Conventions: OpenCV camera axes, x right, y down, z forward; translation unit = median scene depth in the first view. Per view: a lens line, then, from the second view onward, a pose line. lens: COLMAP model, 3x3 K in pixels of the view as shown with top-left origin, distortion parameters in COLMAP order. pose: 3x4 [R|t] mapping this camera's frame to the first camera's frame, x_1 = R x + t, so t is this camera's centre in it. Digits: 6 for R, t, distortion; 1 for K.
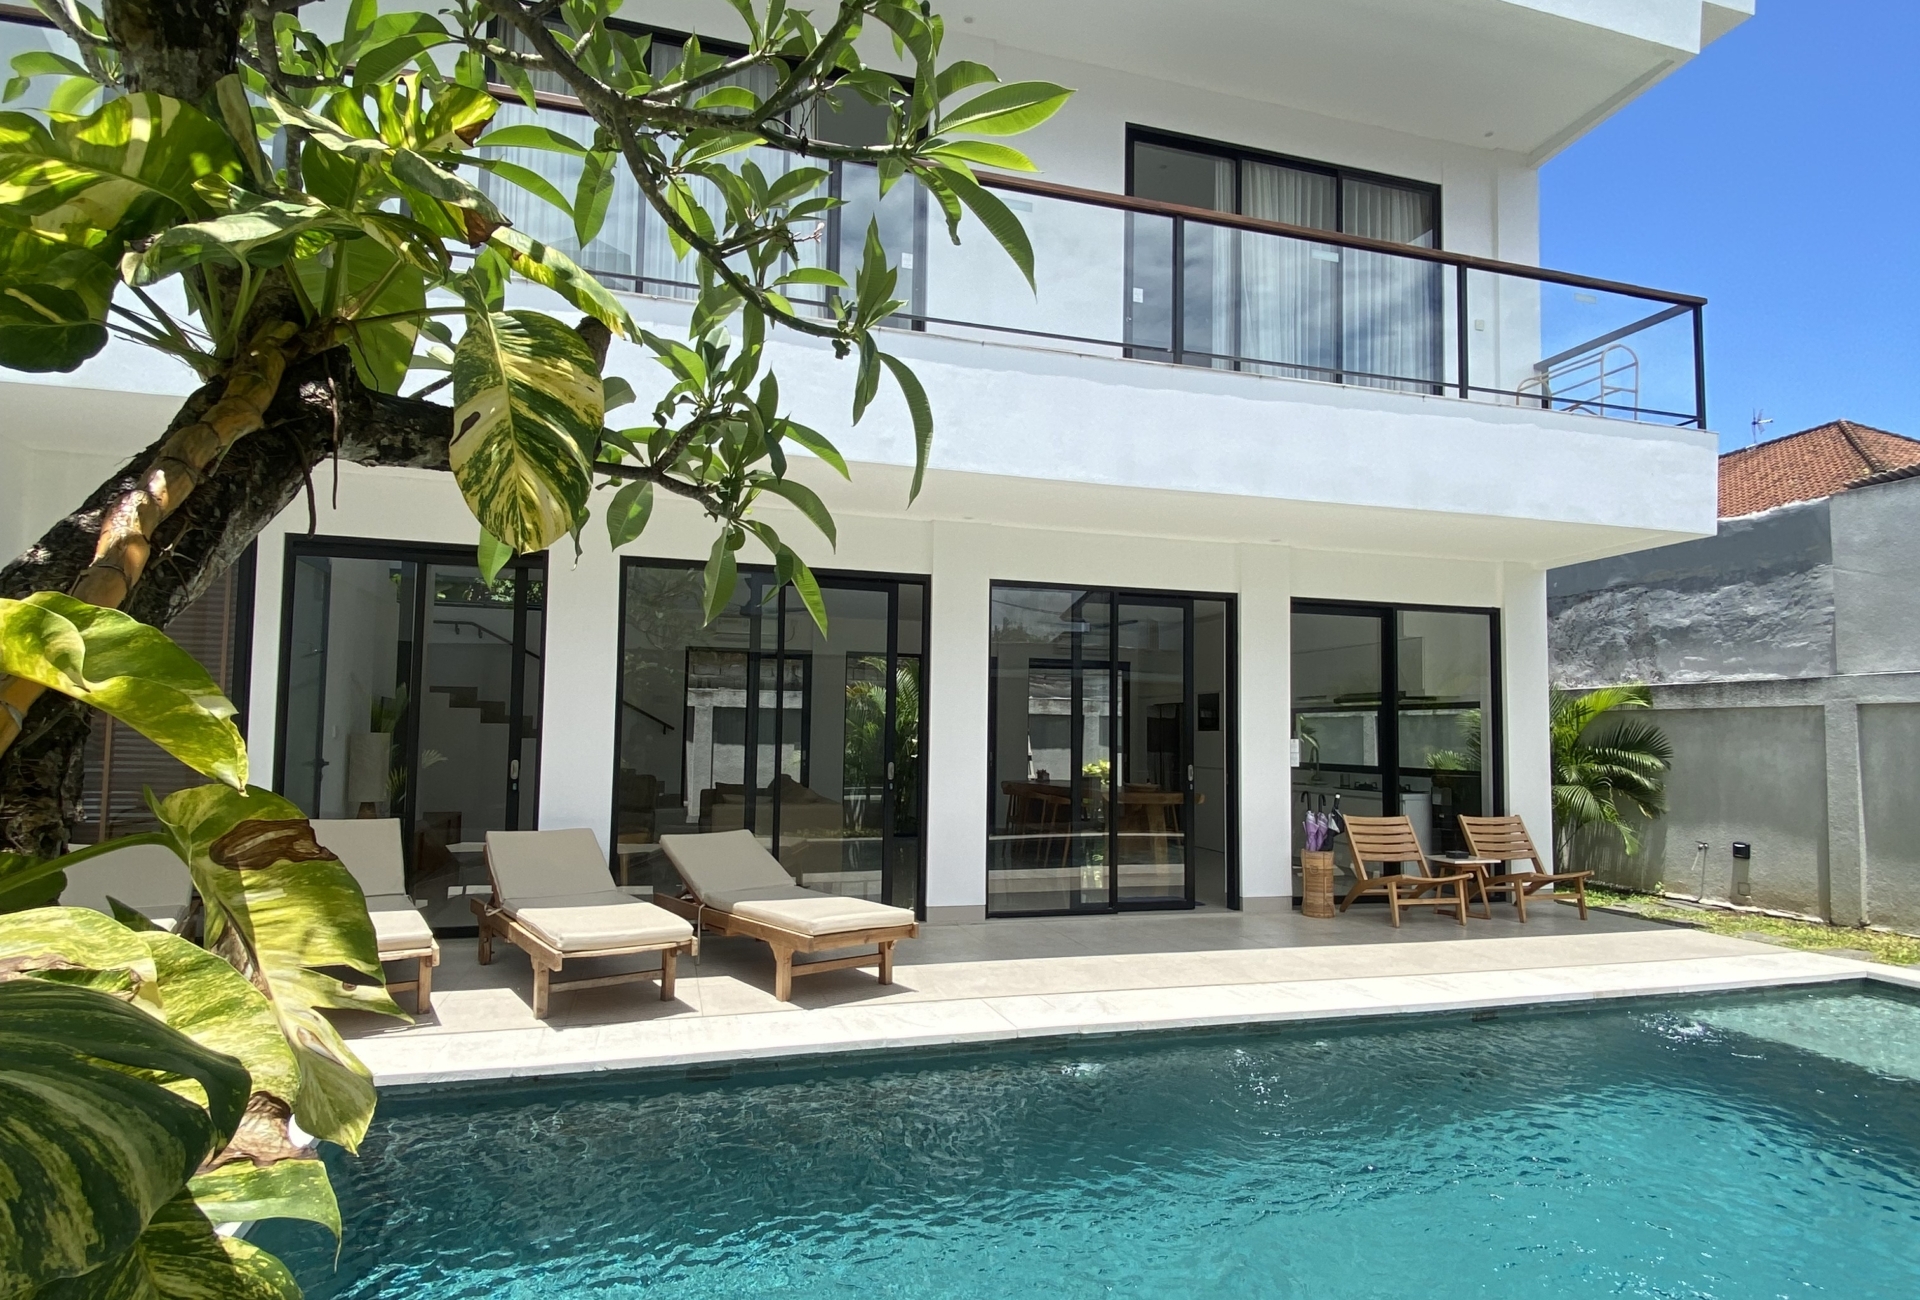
lens RADIAL K [[989.3, 0, 957.3], [0, 989.3, 694.8], [0, 0, 1]] dist [0.003894, 0.000256]
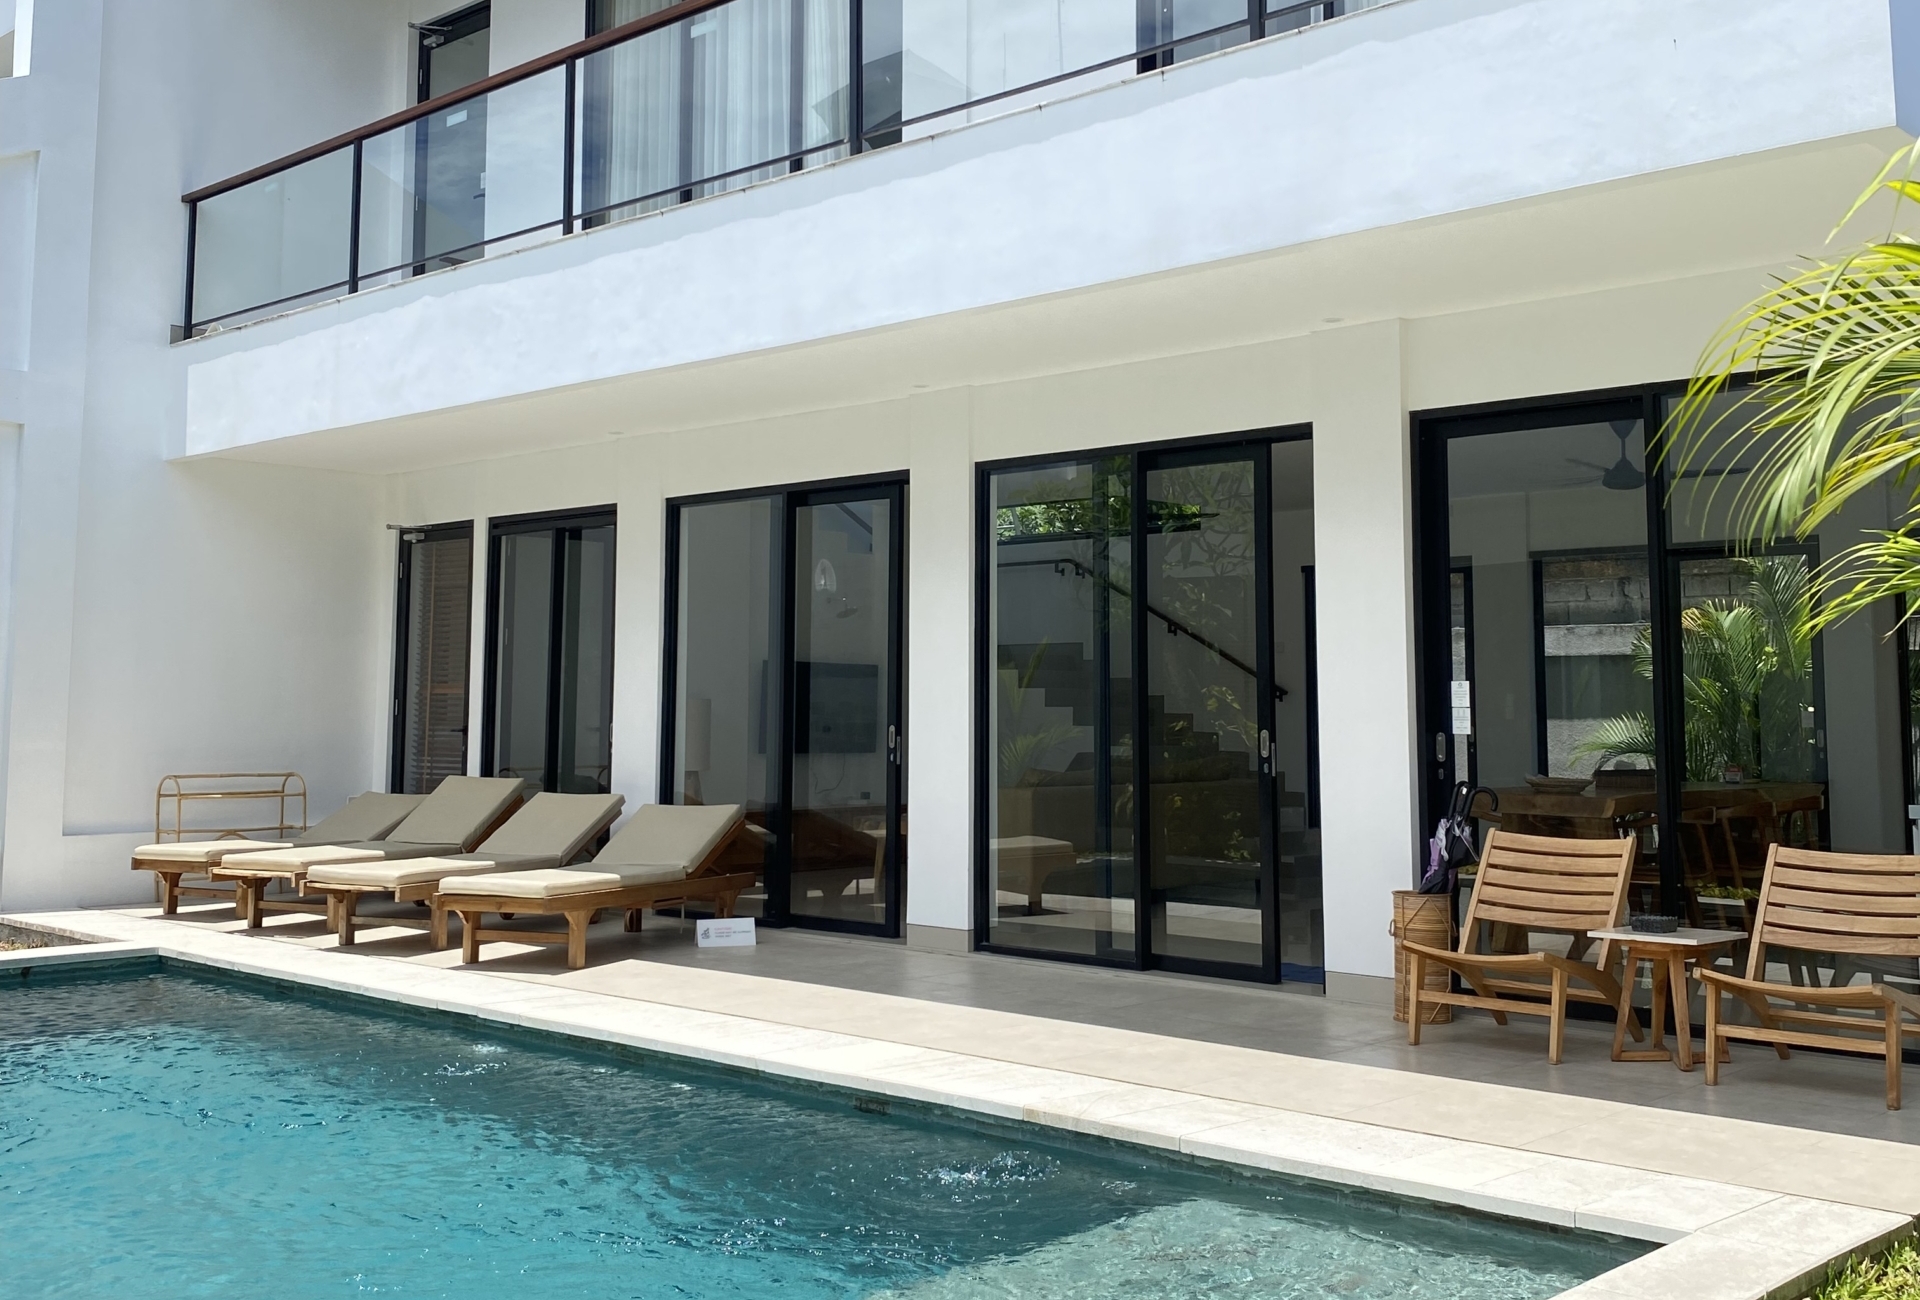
lens RADIAL K [[1921.1, 0, 960.0], [0, 1921.1, 650.0], [0, 0, 1]] dist [-0.063074, -0.002075]
pose [[0.542292, -0.037868, -0.839336, 1.384142], [0.045131, 0.998854, -0.015906, 0.041087], [0.838977, -0.029254, 0.543380, 0.319120]]
